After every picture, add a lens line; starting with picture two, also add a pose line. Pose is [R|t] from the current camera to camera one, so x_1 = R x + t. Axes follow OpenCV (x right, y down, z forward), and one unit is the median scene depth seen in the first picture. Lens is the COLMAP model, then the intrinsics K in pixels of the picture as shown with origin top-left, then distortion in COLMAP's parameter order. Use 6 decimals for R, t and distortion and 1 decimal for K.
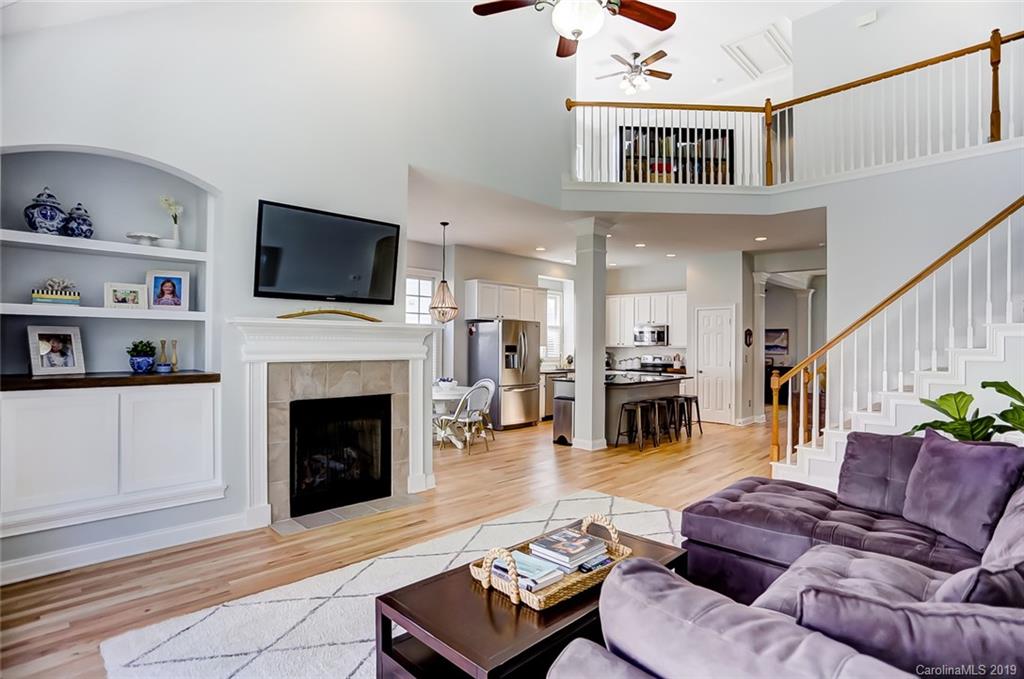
lens RADIAL K [[508.5, 0, 531.4], [0, 508.5, 346.5], [0, 0, 1]] dist [-0.049338, 0.013332]
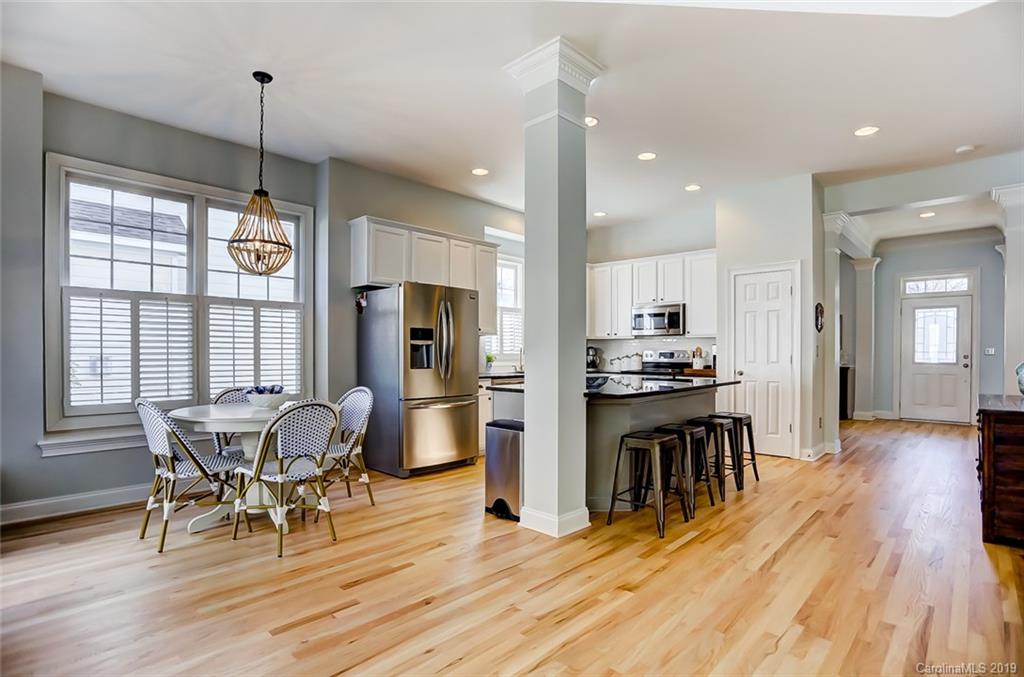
lens RADIAL K [[508.5, 0, 525.5], [0, 508.5, 356.3], [0, 0, 1]] dist [-0.049338, 0.013332]
pose [[0.999891, -0.006973, 0.012995, 0.063988], [0.006929, 0.999970, 0.003386, 0.026500], [-0.013019, -0.003295, 0.999910, 0.403604]]
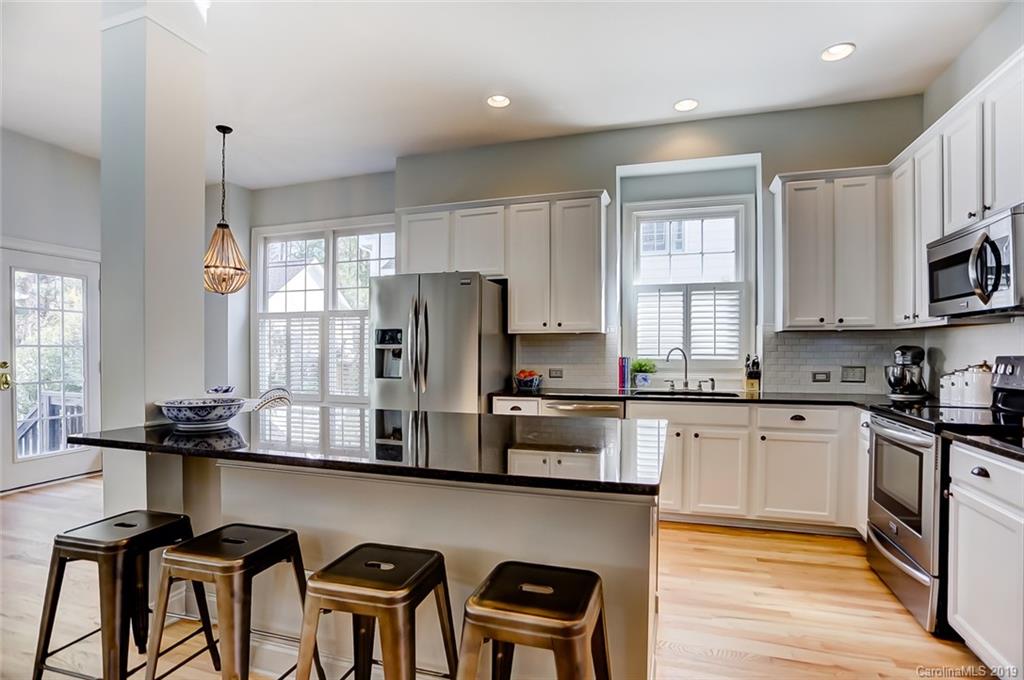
lens RADIAL K [[508.5, 0, 527.2], [0, 508.5, 360.8], [0, 0, 1]] dist [-0.049338, 0.013332]
pose [[0.441615, 0.007827, -0.897171, 0.411797], [0.000039, 0.999962, 0.008743, 0.021609], [0.897205, -0.003896, 0.441598, 0.847628]]
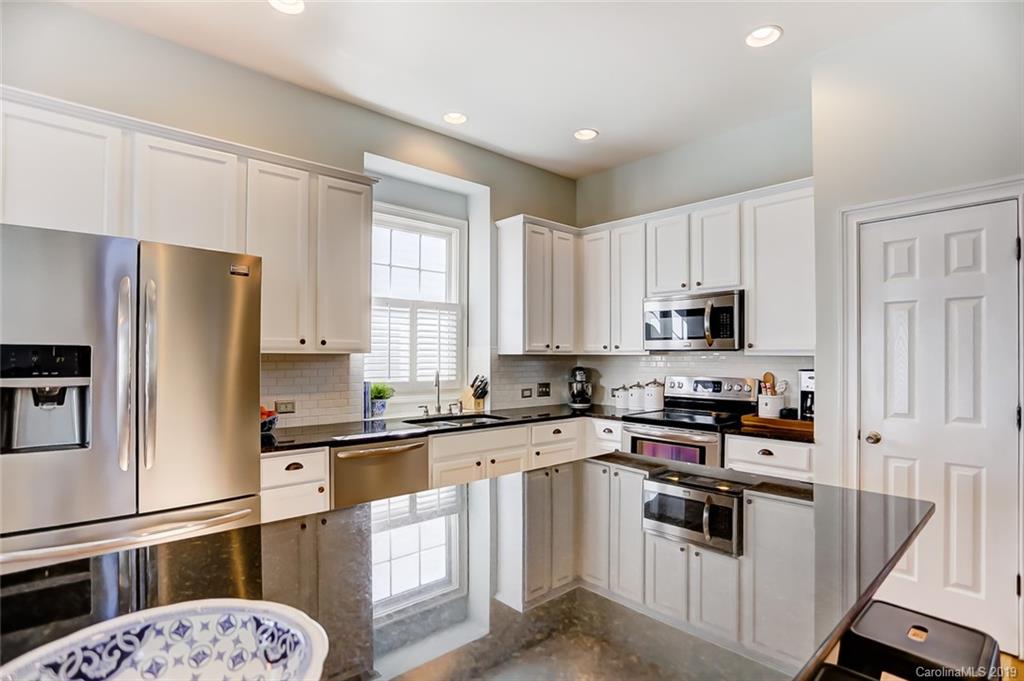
lens RADIAL K [[508.5, 0, 517.3], [0, 508.5, 356.4], [0, 0, 1]] dist [-0.049338, 0.013332]
pose [[0.996668, -0.004617, -0.081431, 0.168600], [0.004321, 0.999983, -0.003809, 0.004036], [0.081447, 0.003444, 0.996672, 0.752109]]
